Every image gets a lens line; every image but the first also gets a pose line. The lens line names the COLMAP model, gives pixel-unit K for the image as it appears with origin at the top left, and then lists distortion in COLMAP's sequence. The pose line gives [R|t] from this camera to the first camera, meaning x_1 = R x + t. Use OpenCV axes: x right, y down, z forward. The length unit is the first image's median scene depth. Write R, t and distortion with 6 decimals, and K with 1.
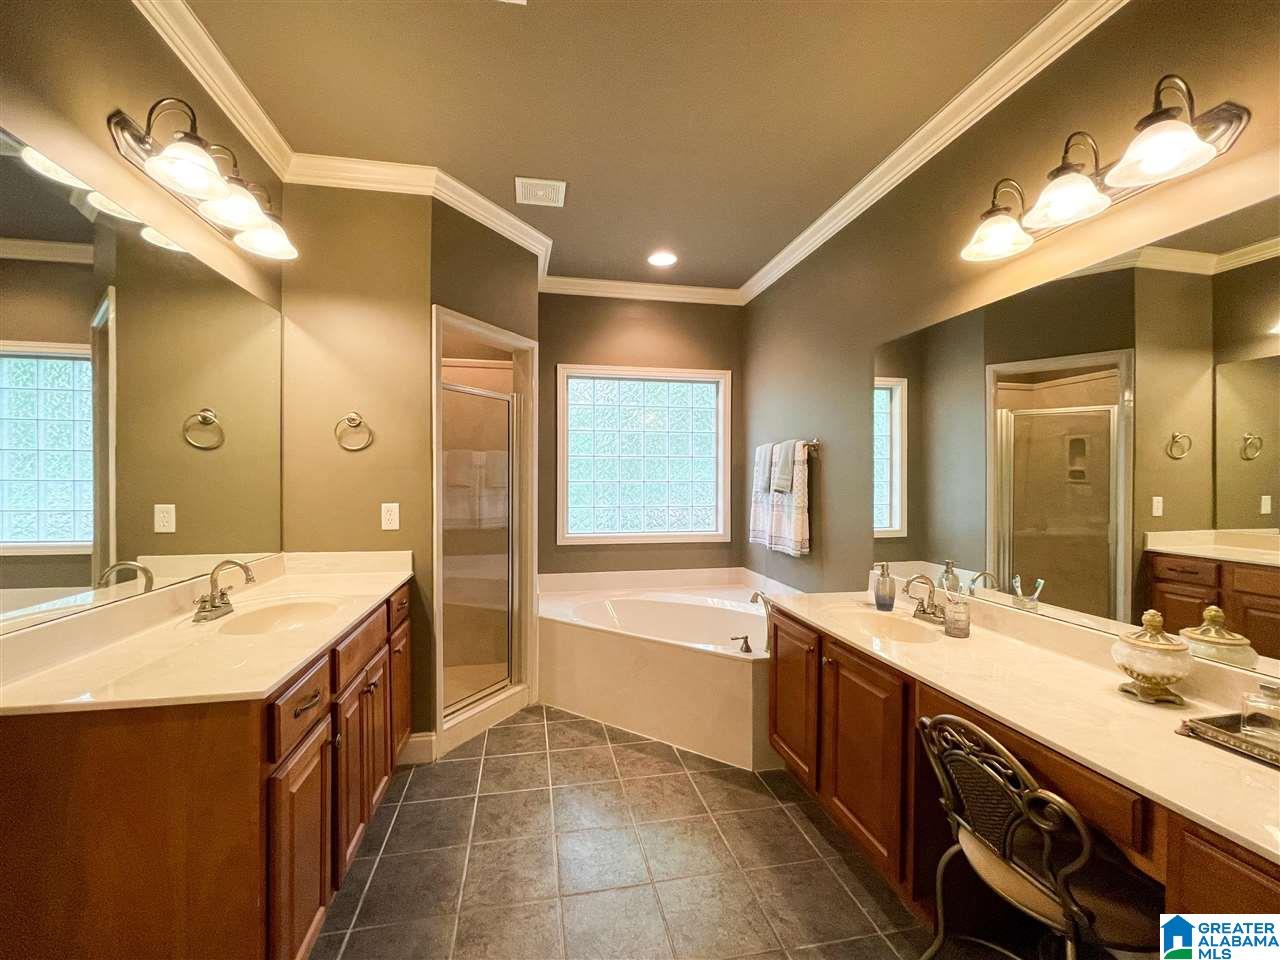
lens RADIAL K [[530.1, 0, 637.6], [0, 530.1, 481.0], [0, 0, 1]] dist [-0.010263, 0.001568]
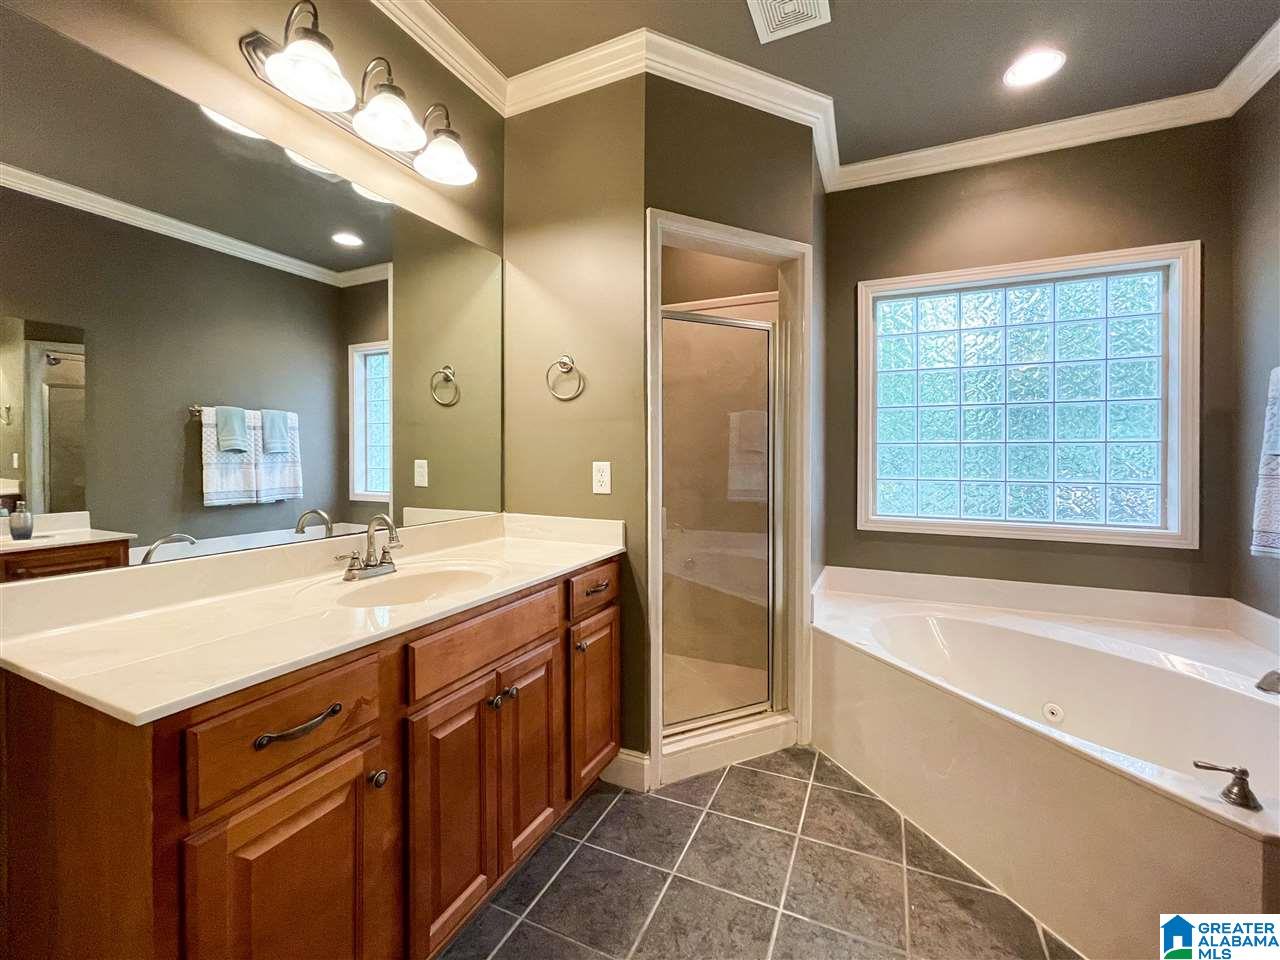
lens RADIAL K [[530.1, 0, 625.9], [0, 530.1, 459.9], [0, 0, 1]] dist [-0.010263, 0.001568]
pose [[0.791117, 0.001328, -0.611663, 0.065157], [-0.000223, 0.999998, 0.001883, 0.035325], [0.611665, -0.001353, 0.791116, 0.344100]]
